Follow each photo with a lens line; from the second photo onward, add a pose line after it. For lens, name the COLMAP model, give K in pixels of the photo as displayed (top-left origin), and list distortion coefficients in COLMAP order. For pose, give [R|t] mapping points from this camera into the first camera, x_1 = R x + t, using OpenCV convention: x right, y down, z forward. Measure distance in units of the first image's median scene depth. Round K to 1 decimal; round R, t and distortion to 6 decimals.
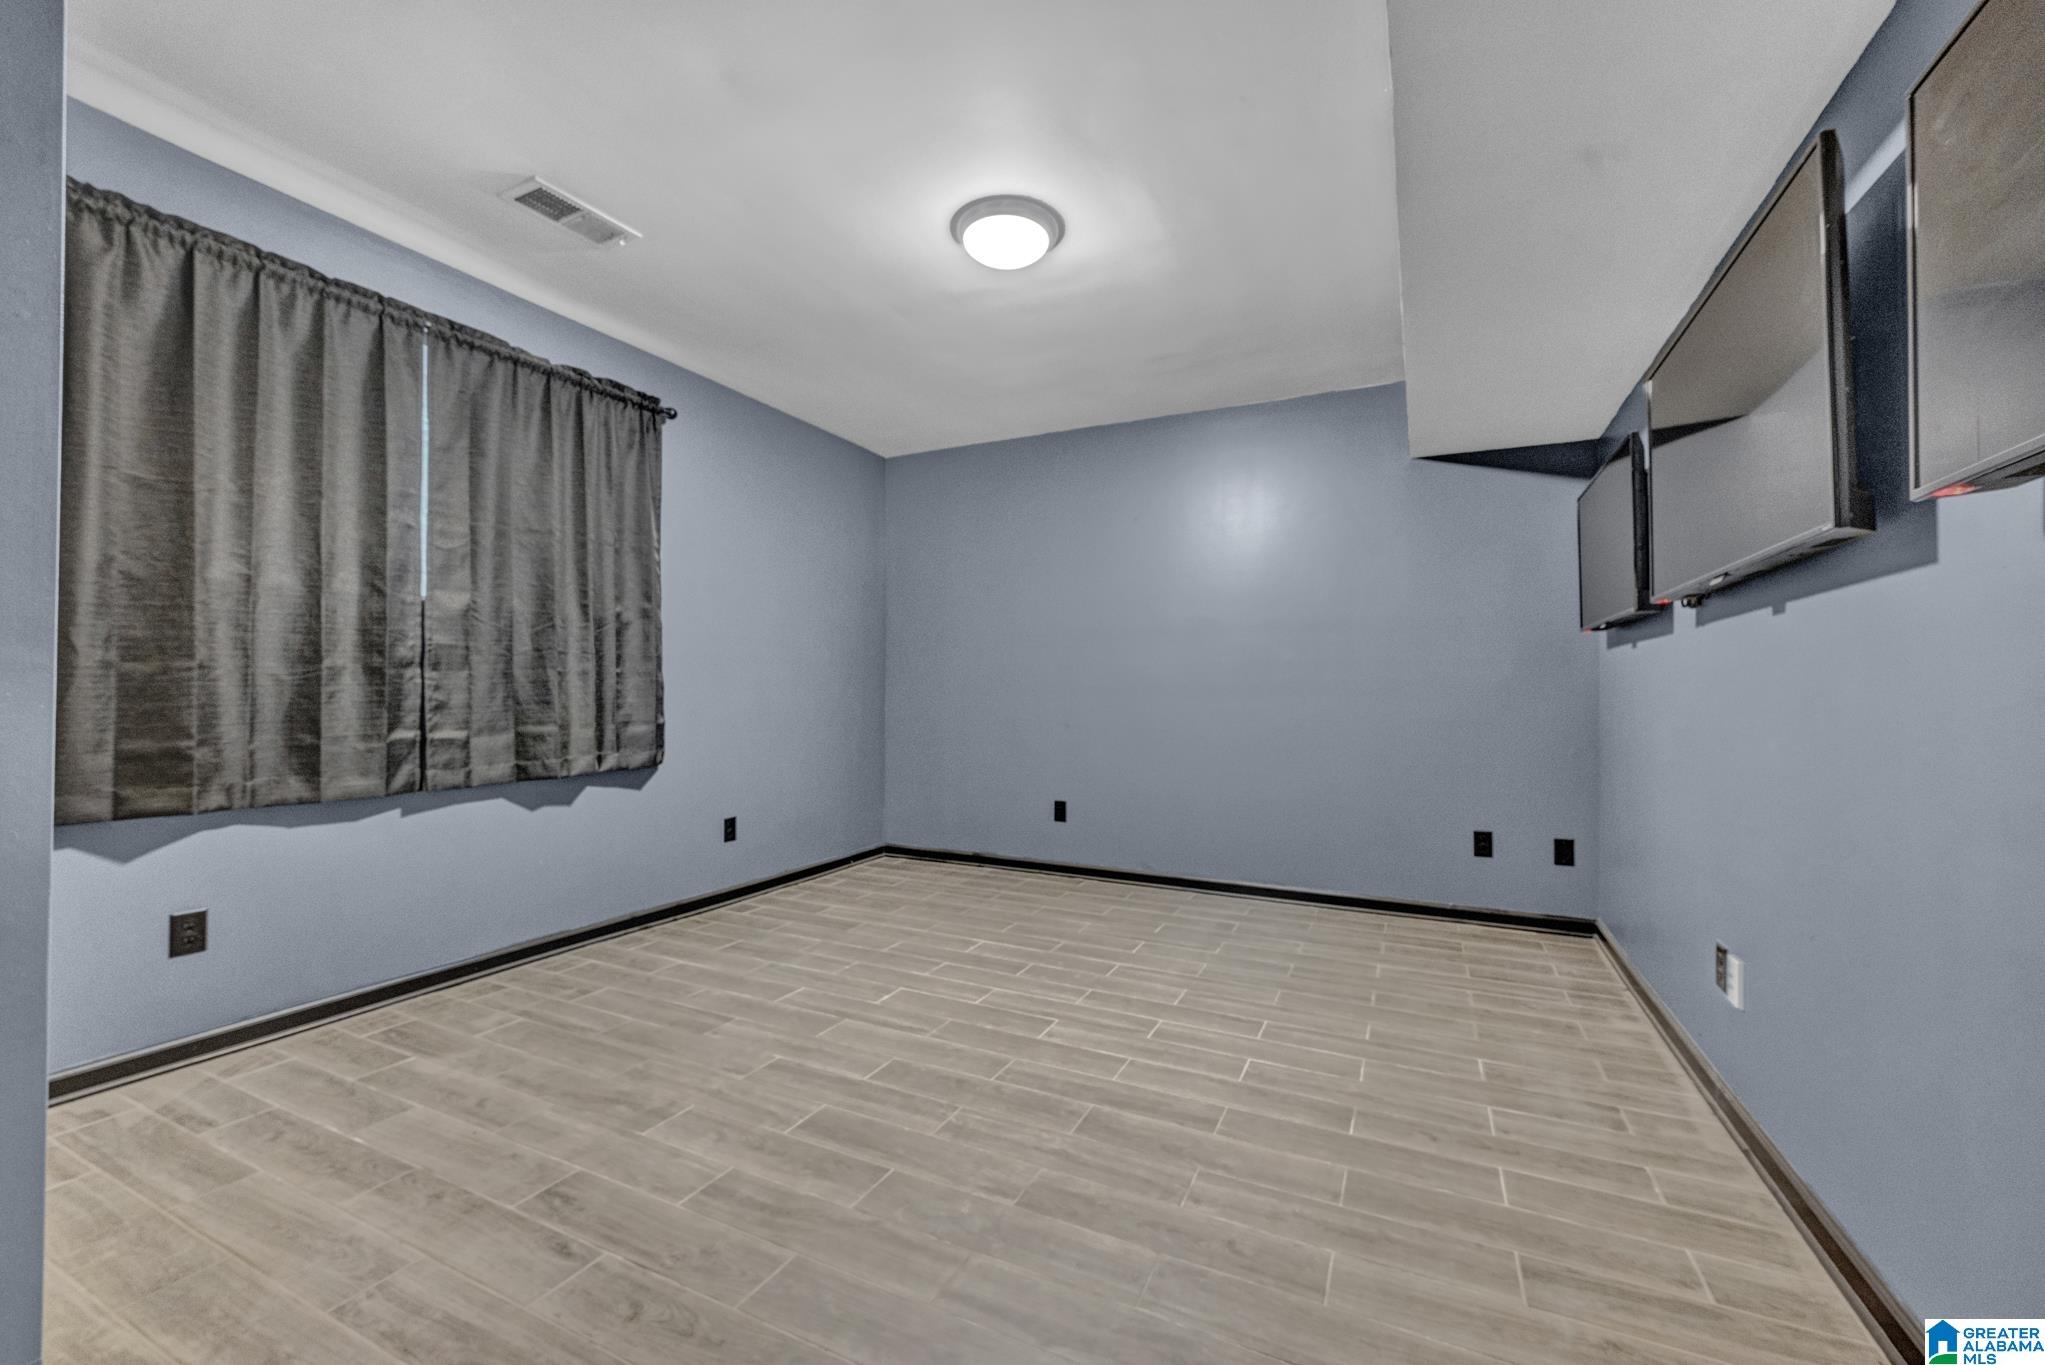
lens RADIAL K [[802.0, 0, 1025.6], [0, 802.0, 682.4], [0, 0, 1]] dist [-0.002663, 0.000001]
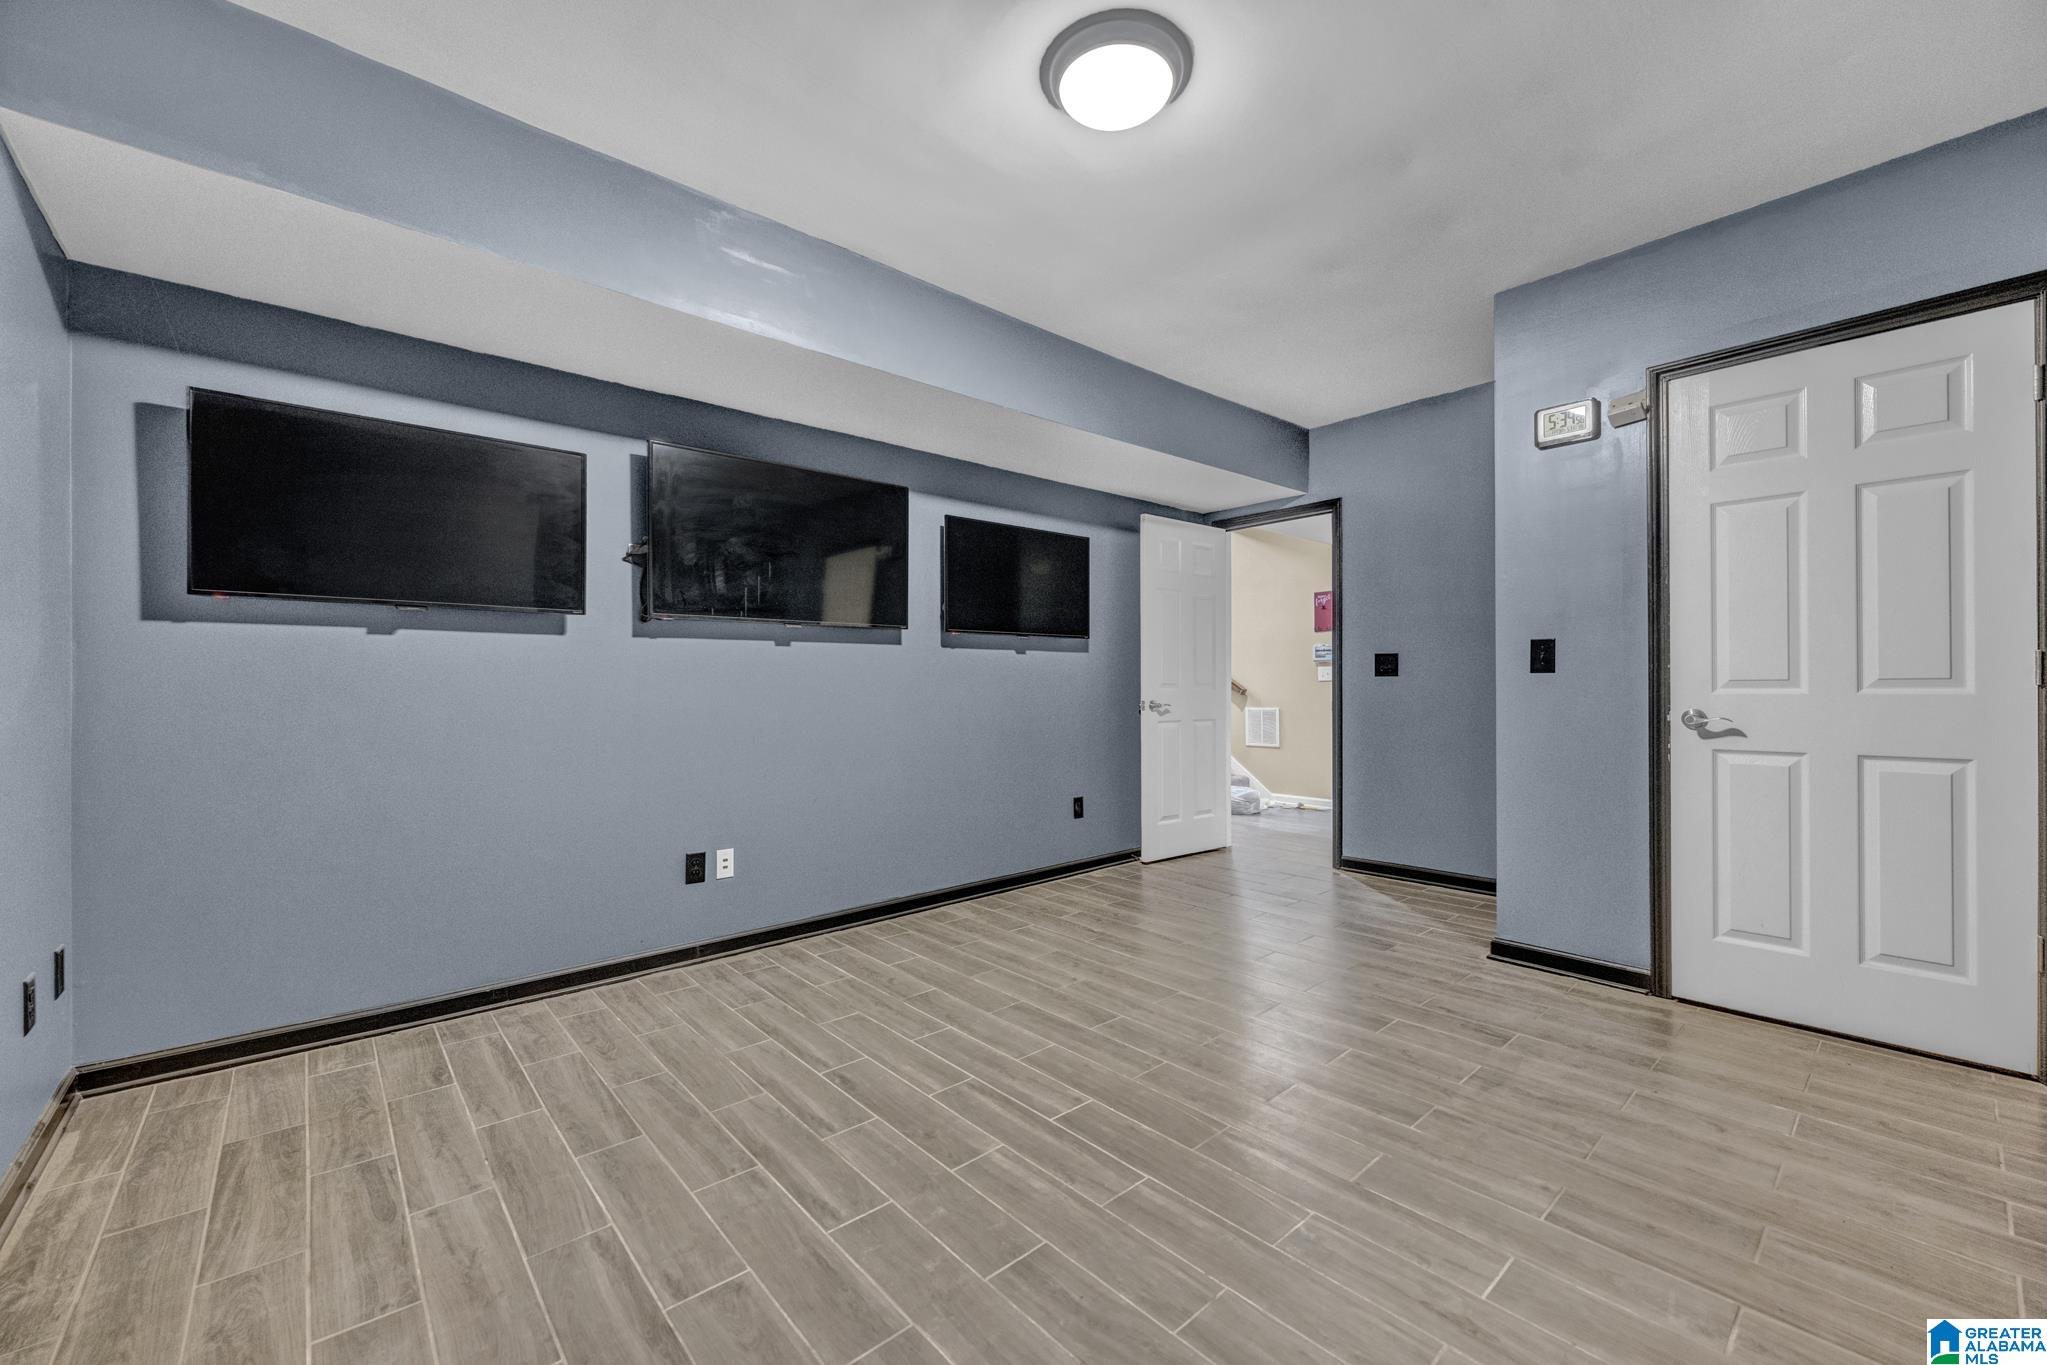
lens RADIAL K [[802.8, 0, 1021.9], [0, 802.8, 683.5], [0, 0, 1]] dist [-0.002663, 0.000001]
pose [[-0.924868, 0.001217, 0.380287, -0.271411], [-0.005038, 0.999868, -0.015452, 0.024780], [-0.380256, -0.016207, -0.924739, 2.087105]]
